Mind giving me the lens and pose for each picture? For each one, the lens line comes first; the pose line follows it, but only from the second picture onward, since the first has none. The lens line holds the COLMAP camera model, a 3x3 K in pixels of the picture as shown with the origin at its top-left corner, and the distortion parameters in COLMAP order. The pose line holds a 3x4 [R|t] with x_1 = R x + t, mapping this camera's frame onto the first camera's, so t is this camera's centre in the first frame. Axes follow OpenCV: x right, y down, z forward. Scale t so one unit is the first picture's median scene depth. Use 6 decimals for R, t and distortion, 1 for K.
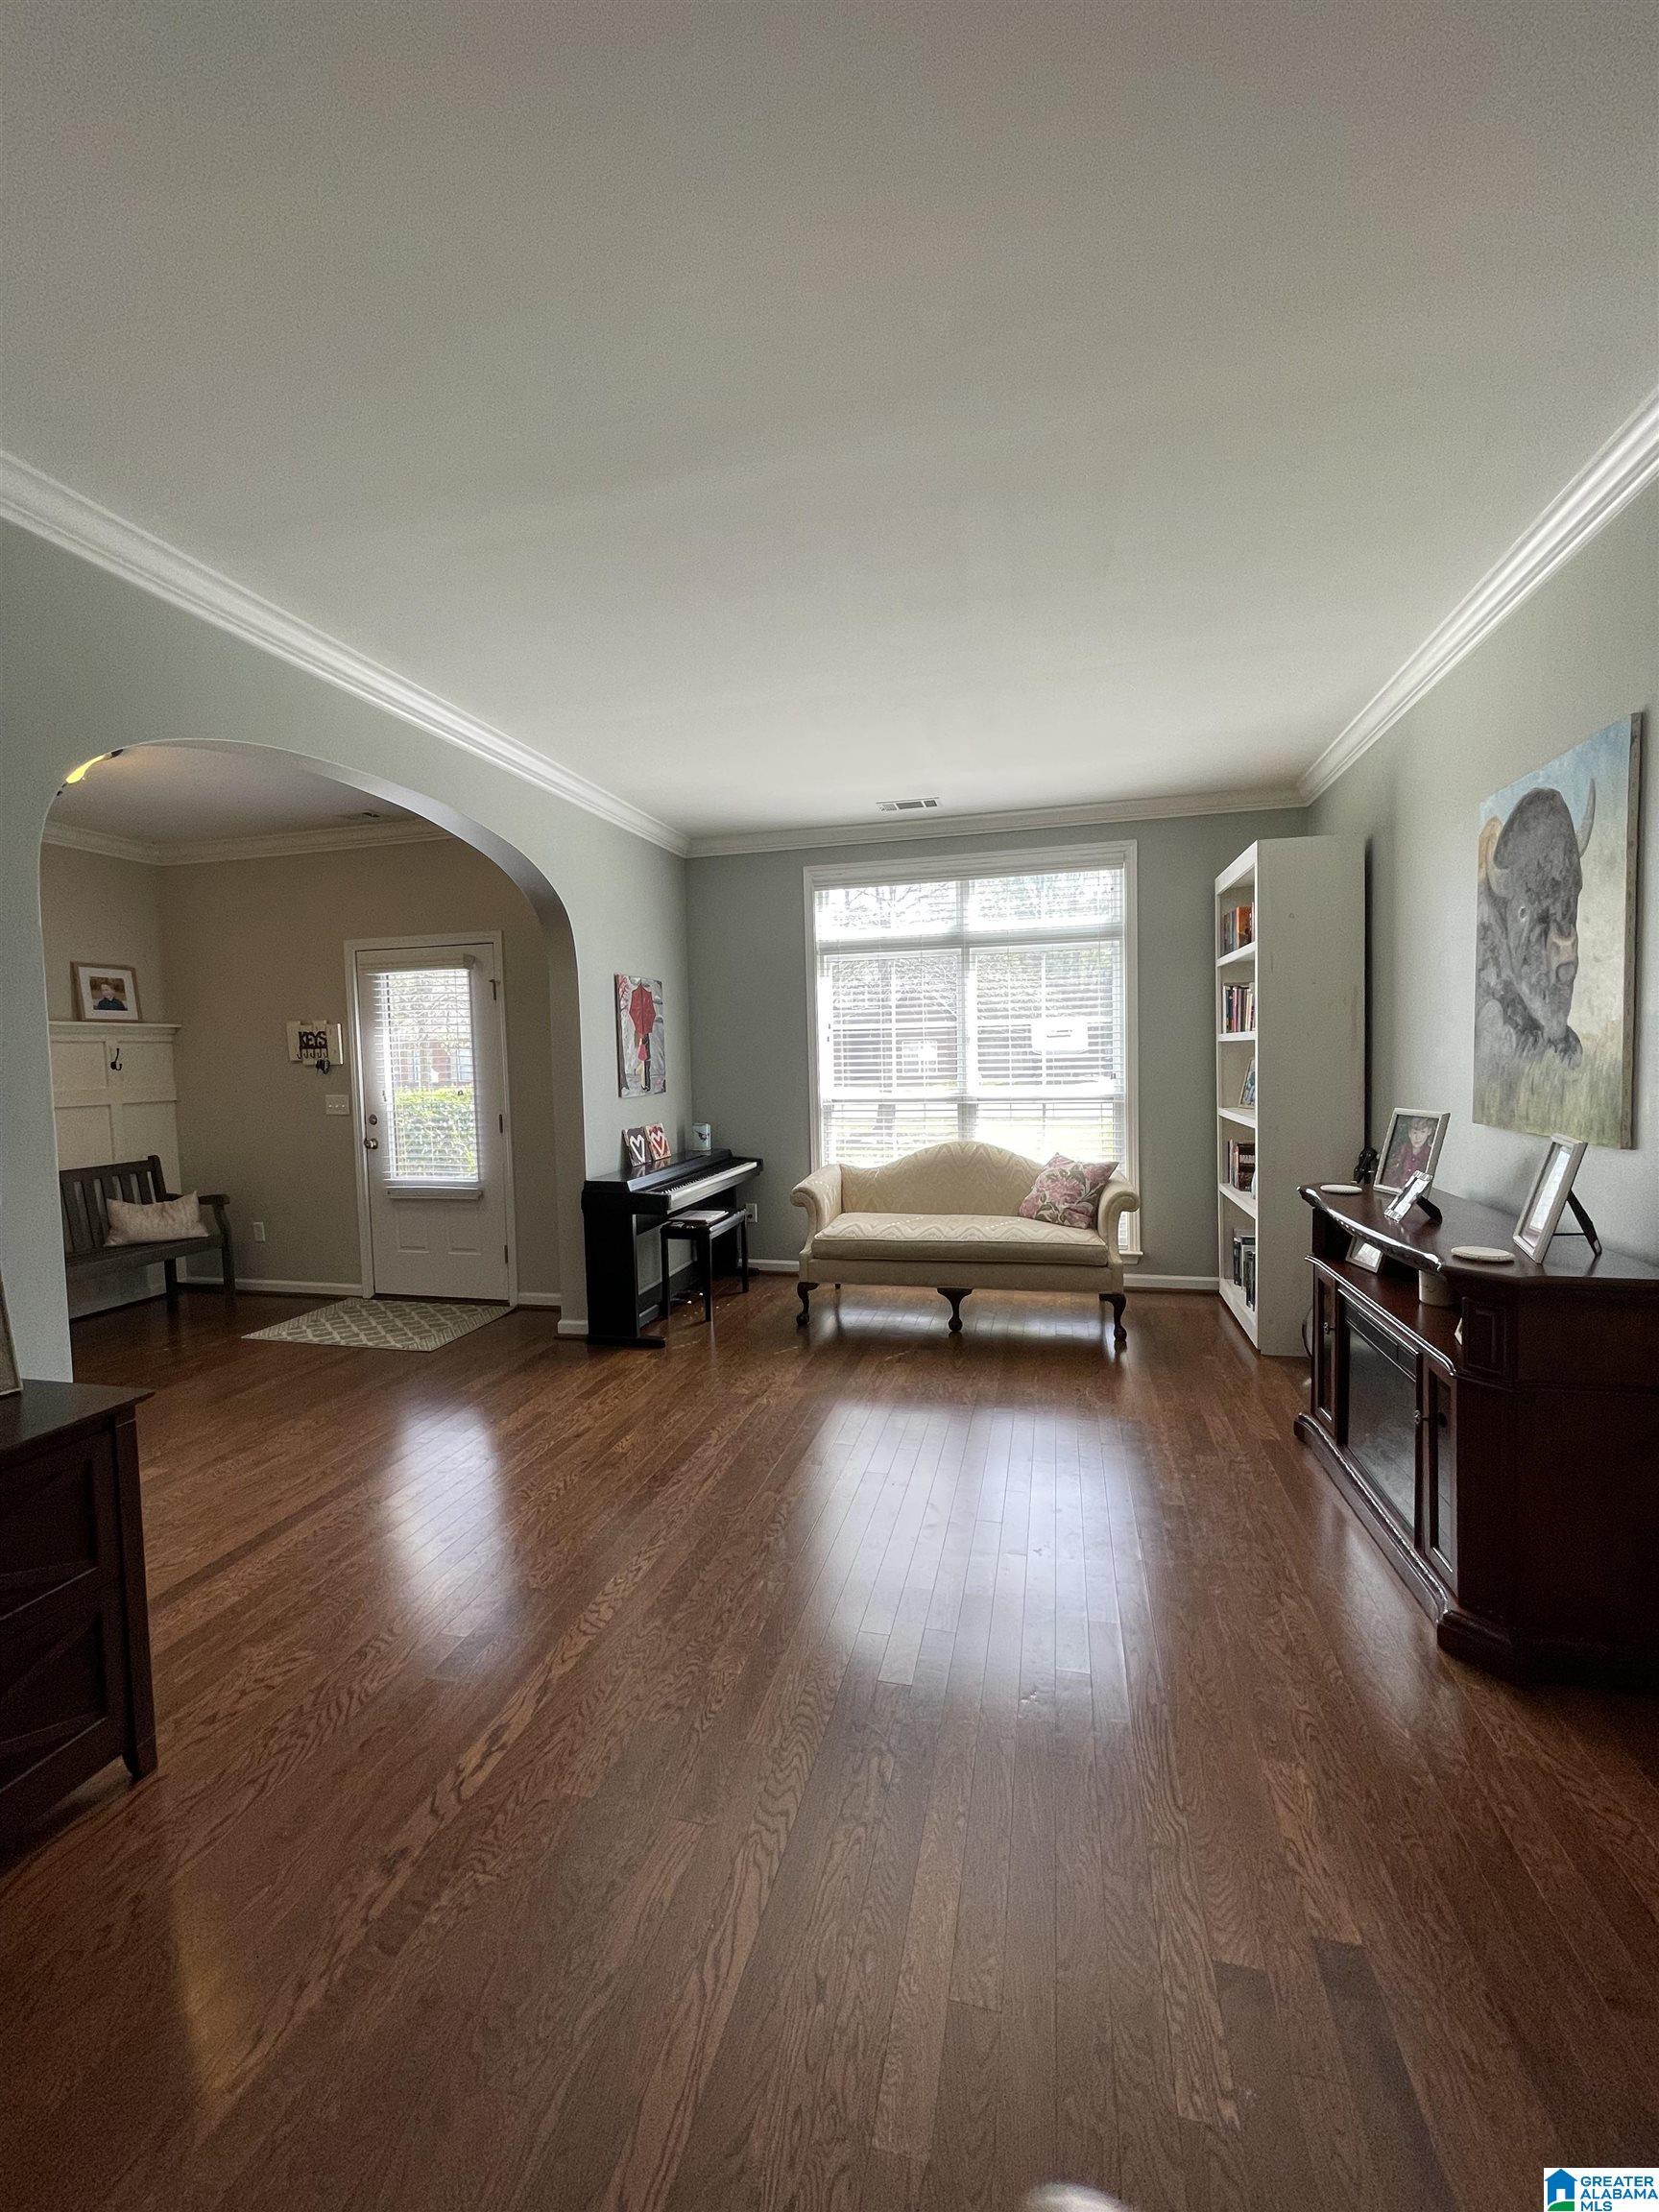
lens RADIAL K [[895.3, 0, 831.7], [0, 895.3, 1103.5], [0, 0, 1]] dist [-0.001906, 0.000137]
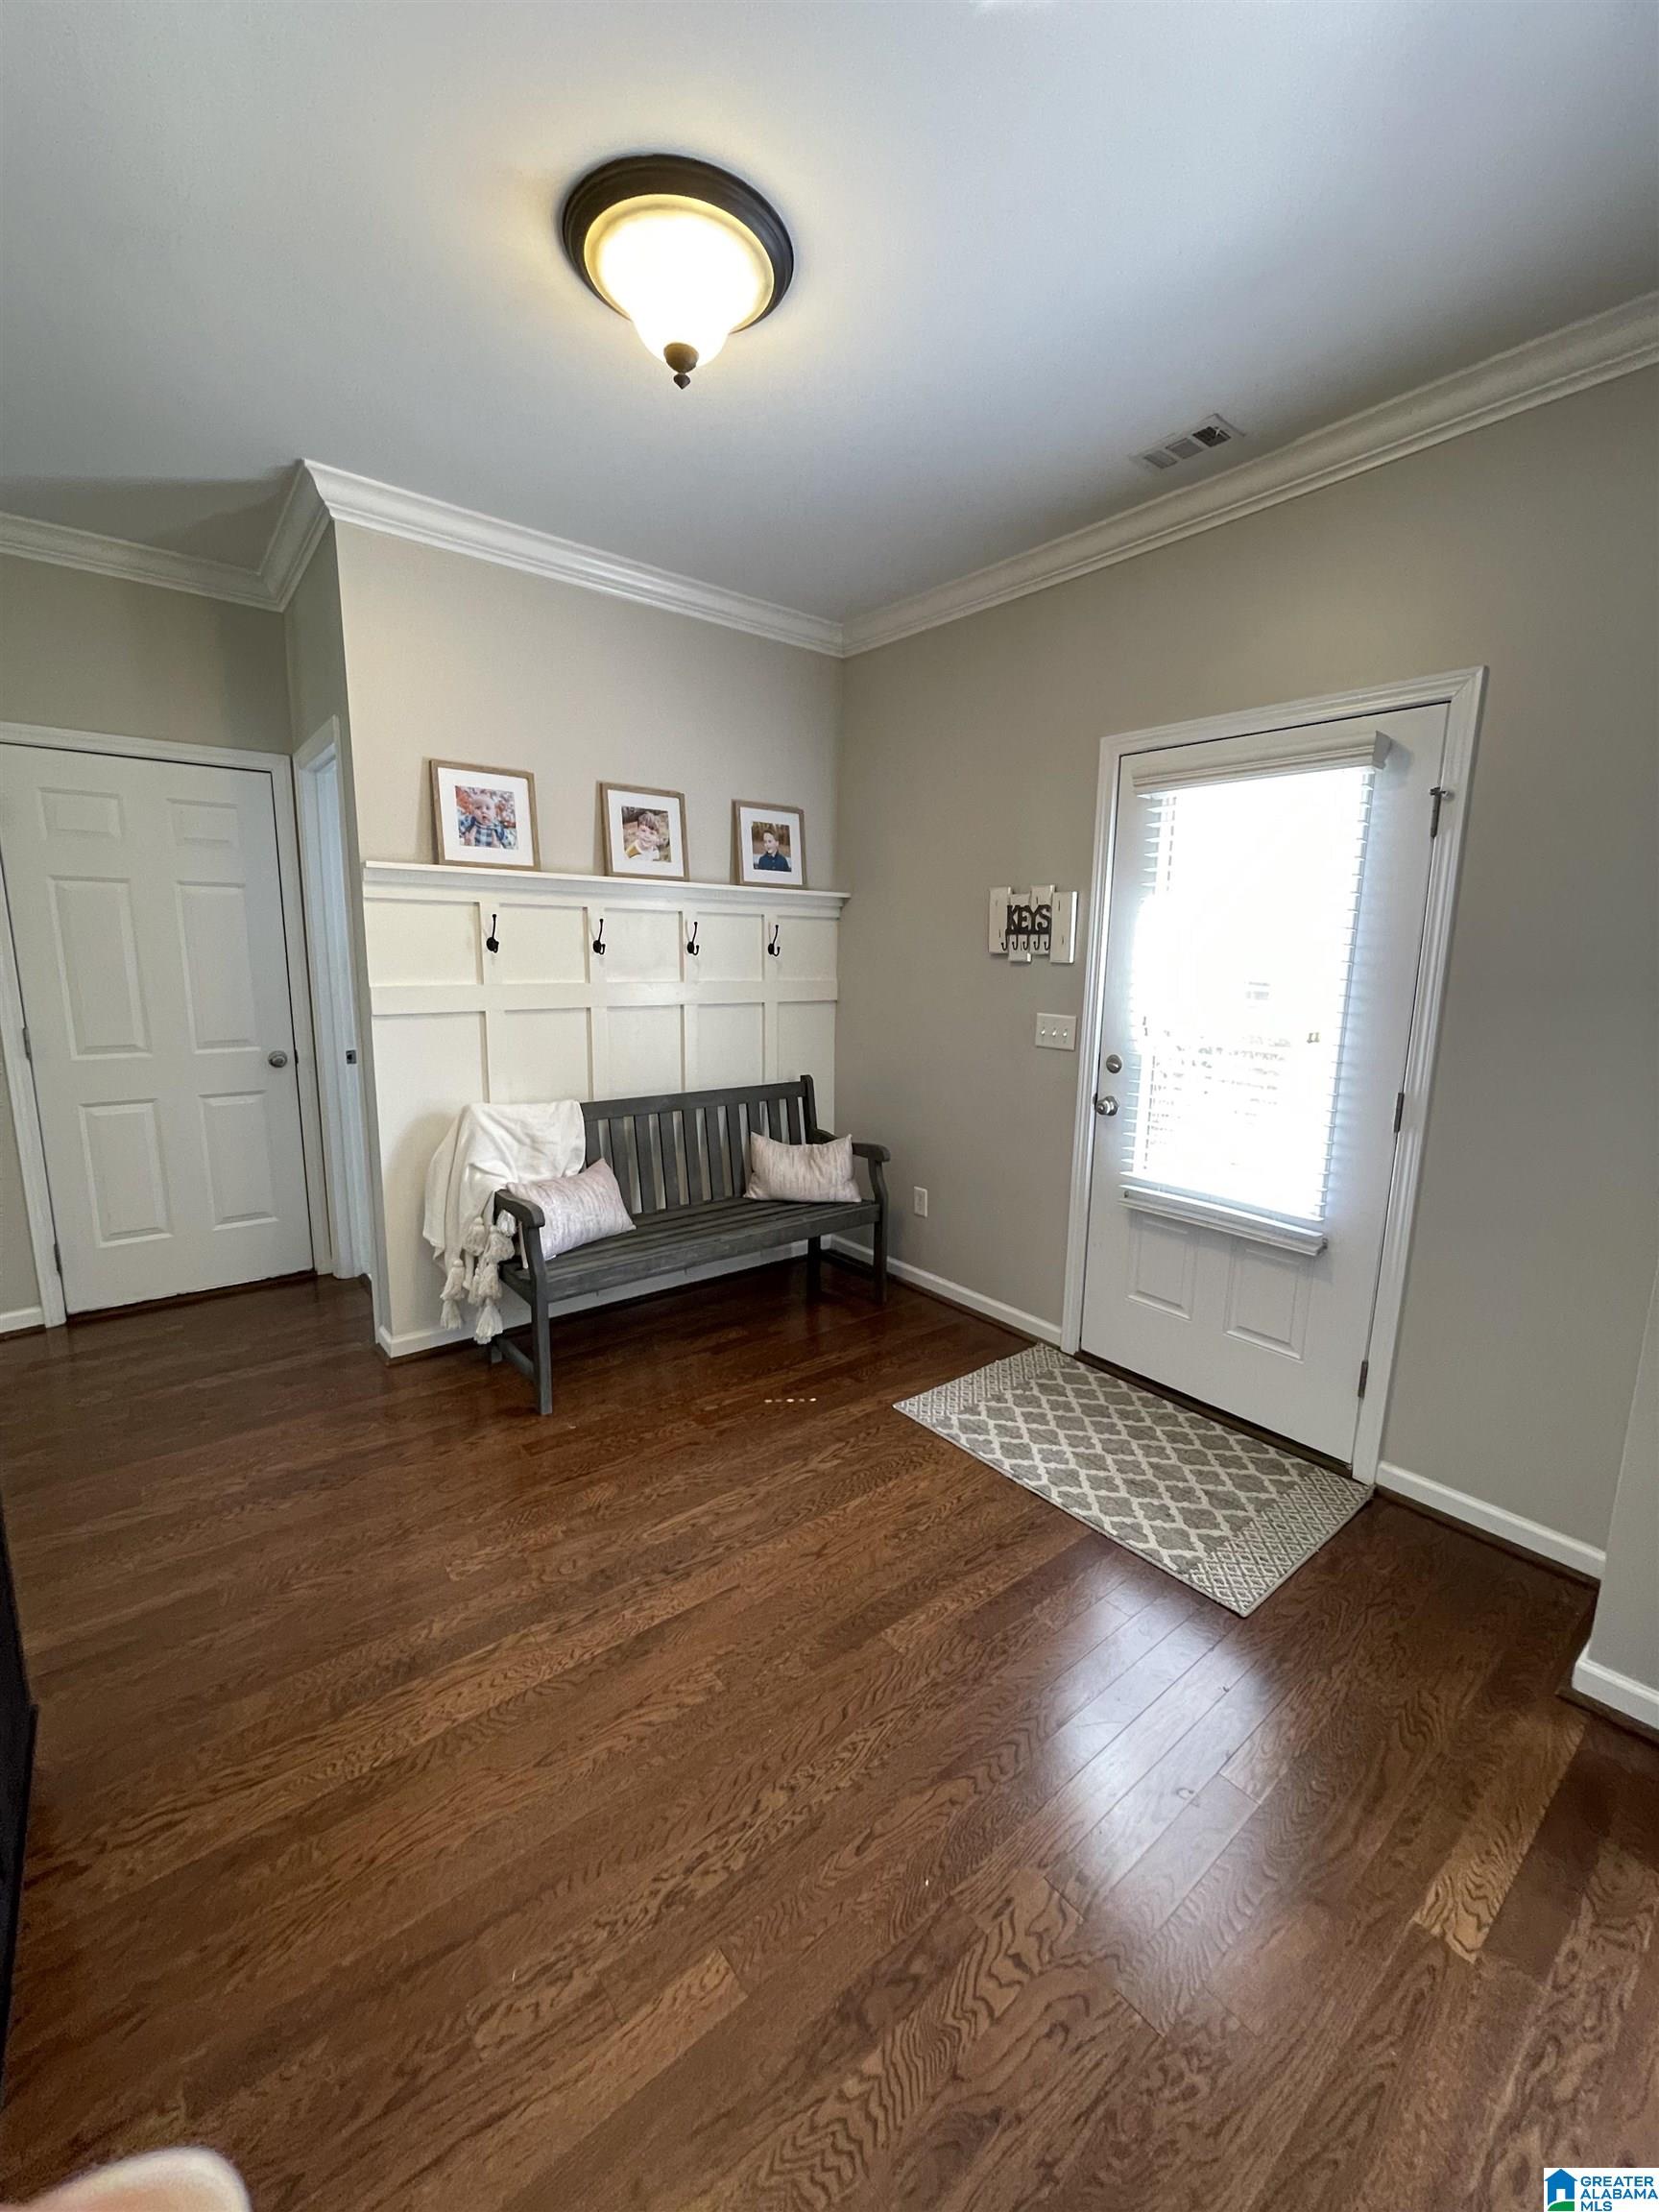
lens RADIAL K [[895.3, 0, 825.9], [0, 895.3, 1103.9], [0, 0, 1]] dist [-0.001906, 0.000137]
pose [[0.796531, 0.144341, -0.587115, -0.324077], [-0.069346, 0.986486, 0.148444, -0.029180], [0.600608, -0.077526, 0.795776, 0.440375]]
